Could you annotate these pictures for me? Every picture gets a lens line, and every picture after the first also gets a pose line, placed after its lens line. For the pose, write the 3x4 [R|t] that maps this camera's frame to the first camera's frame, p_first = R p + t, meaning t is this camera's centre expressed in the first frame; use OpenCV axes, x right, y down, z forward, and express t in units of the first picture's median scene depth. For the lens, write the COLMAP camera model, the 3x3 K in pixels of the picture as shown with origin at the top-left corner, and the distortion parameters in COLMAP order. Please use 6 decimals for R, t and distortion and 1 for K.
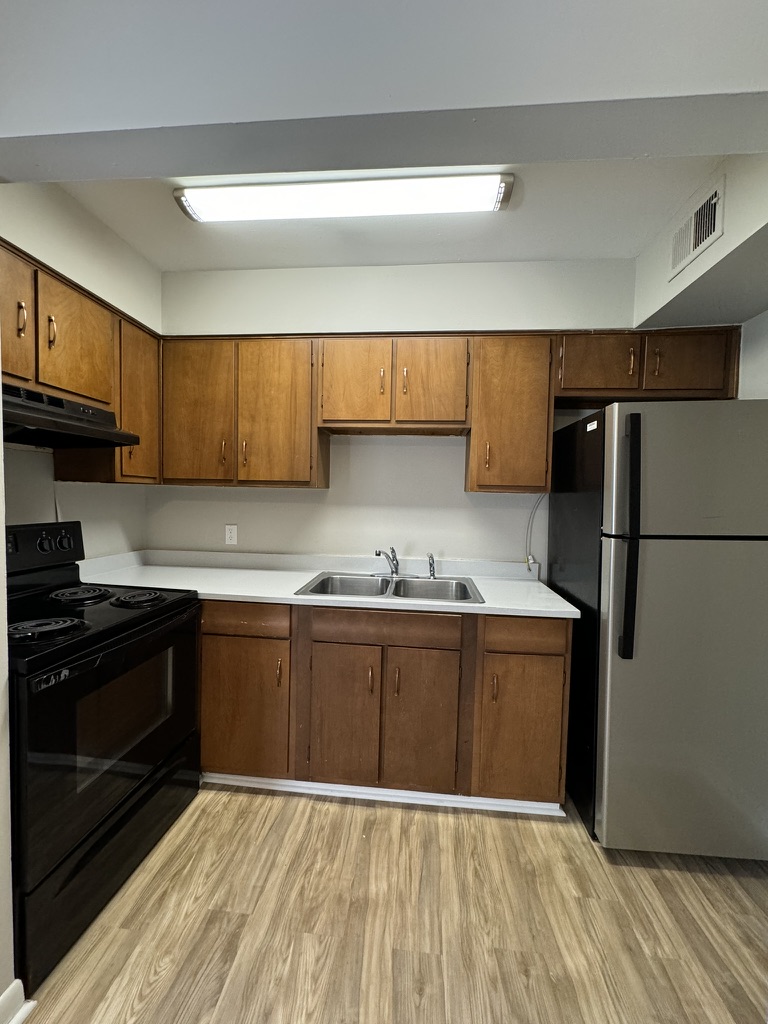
lens RADIAL K [[410.1, 0, 381.1], [0, 410.1, 509.4], [0, 0, 1]] dist [-0.004377, 0.000868]
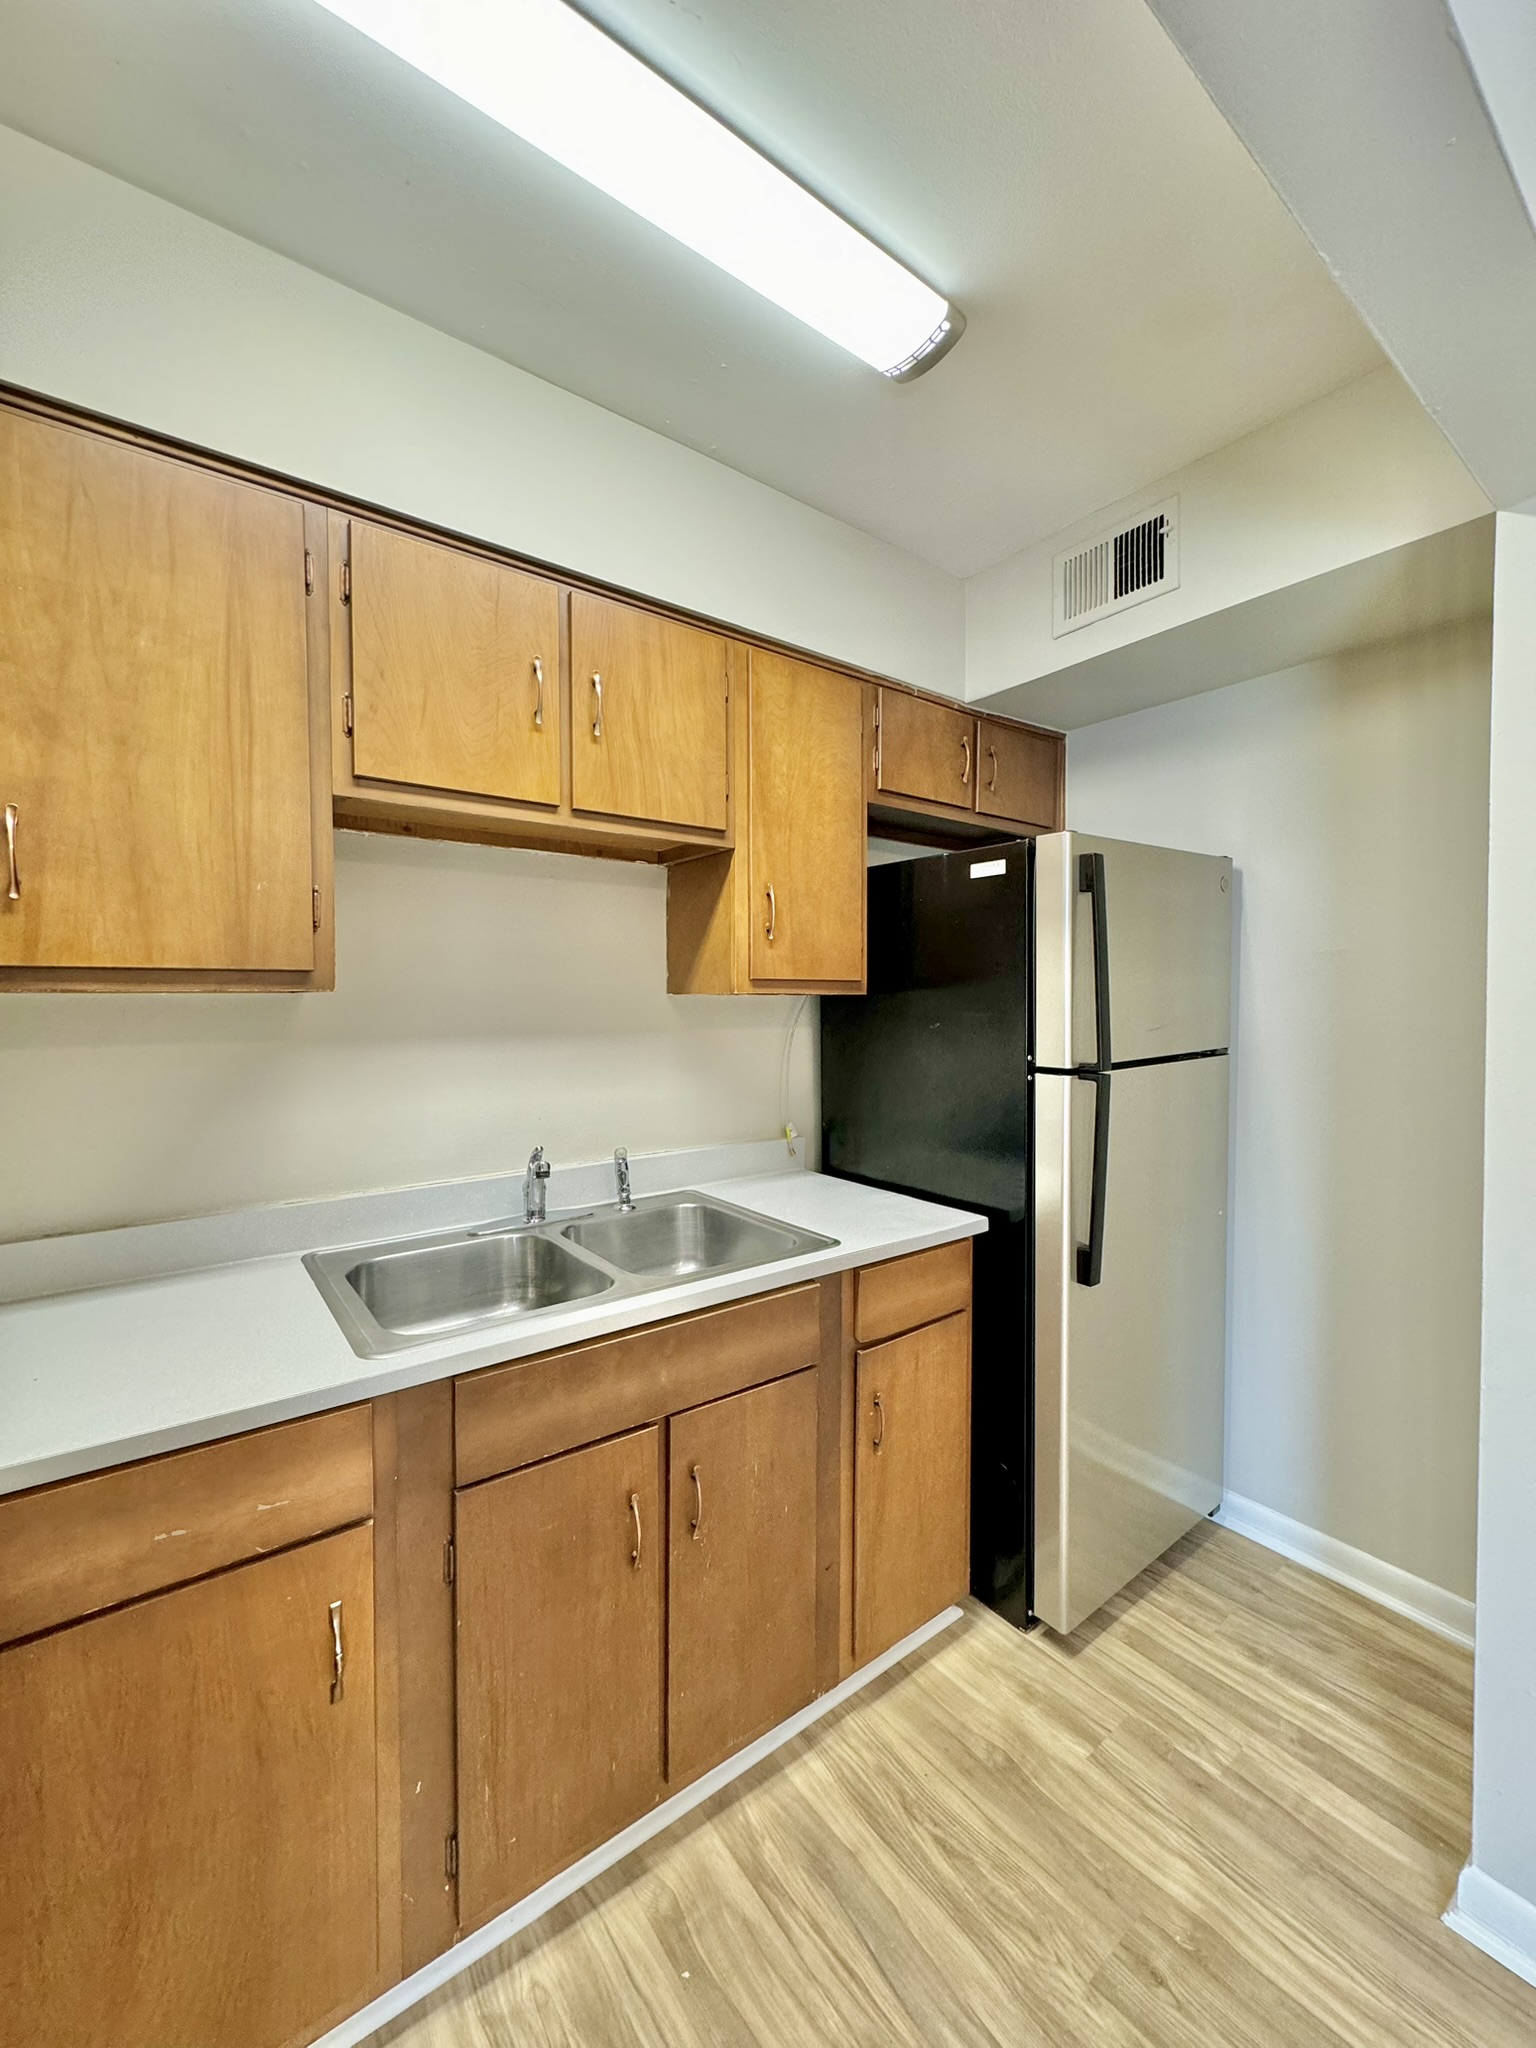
lens RADIAL K [[820.2, 0, 770.3], [0, 820.2, 1017.9], [0, 0, 1]] dist [-0.004377, 0.000868]
pose [[0.730510, -0.039523, 0.681758, -0.405879], [0.041852, 0.999038, 0.013072, -0.032536], [-0.681619, 0.018984, 0.731461, 0.386878]]
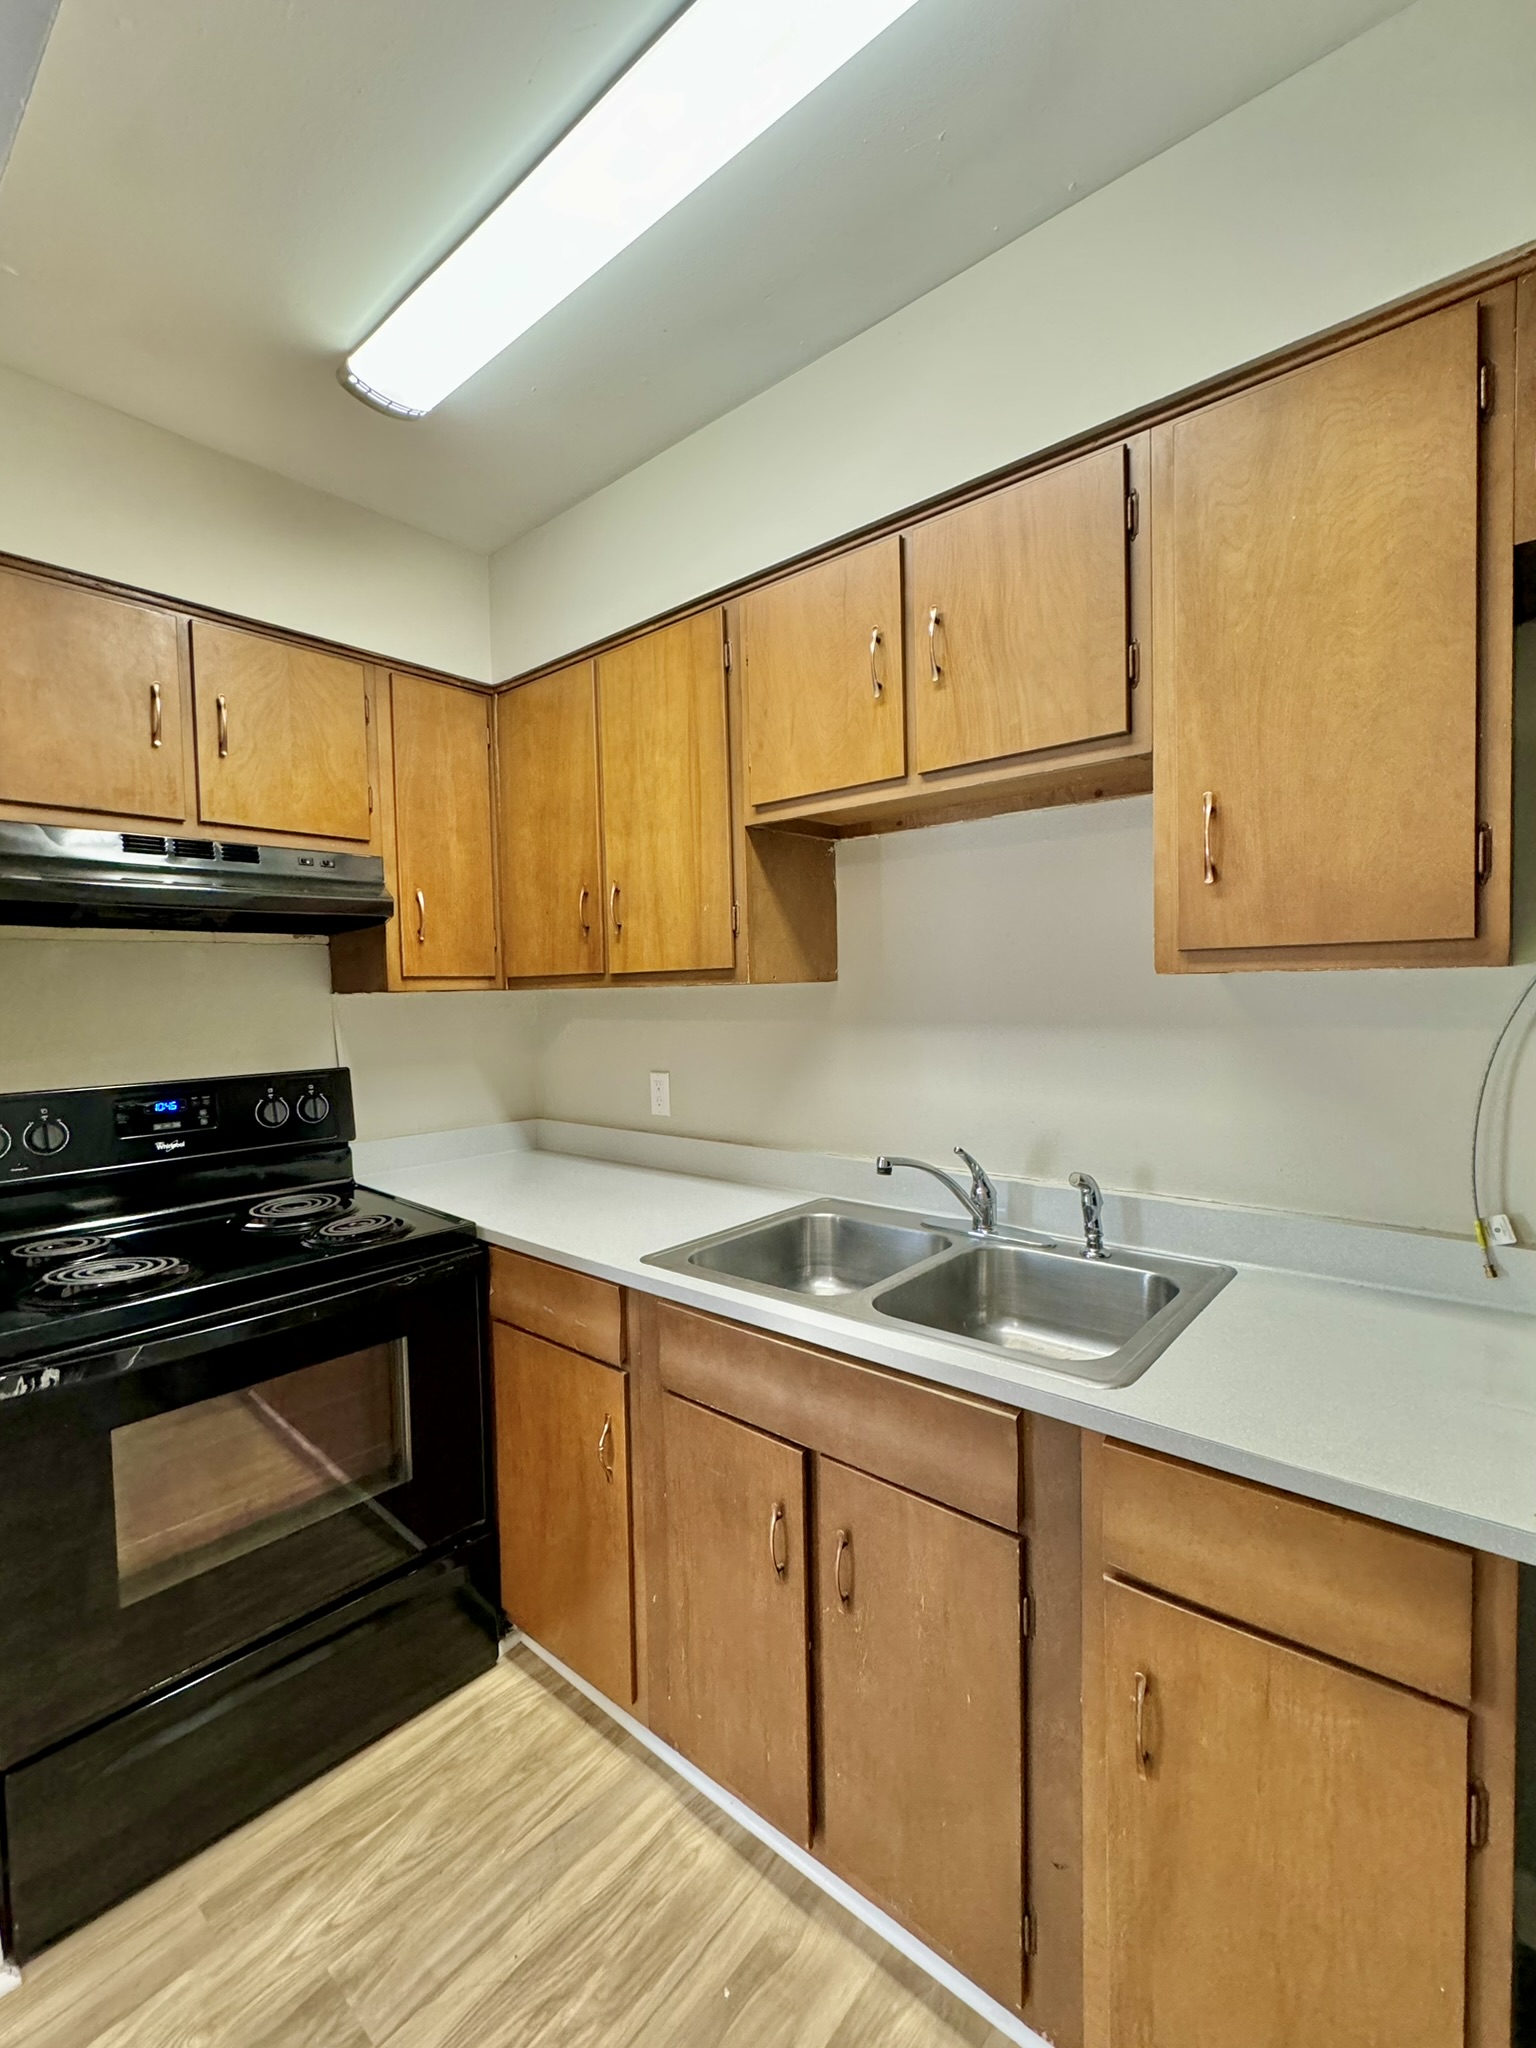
lens RADIAL K [[889.5, 0, 760.5], [0, 889.5, 1019.3], [0, 0, 1]] dist [-0.003977, 0.000799]
pose [[0.817601, -0.020703, -0.575413, 0.398462], [0.022080, 0.999746, -0.004597, -0.018021], [0.575362, -0.008947, 0.817850, 0.381591]]
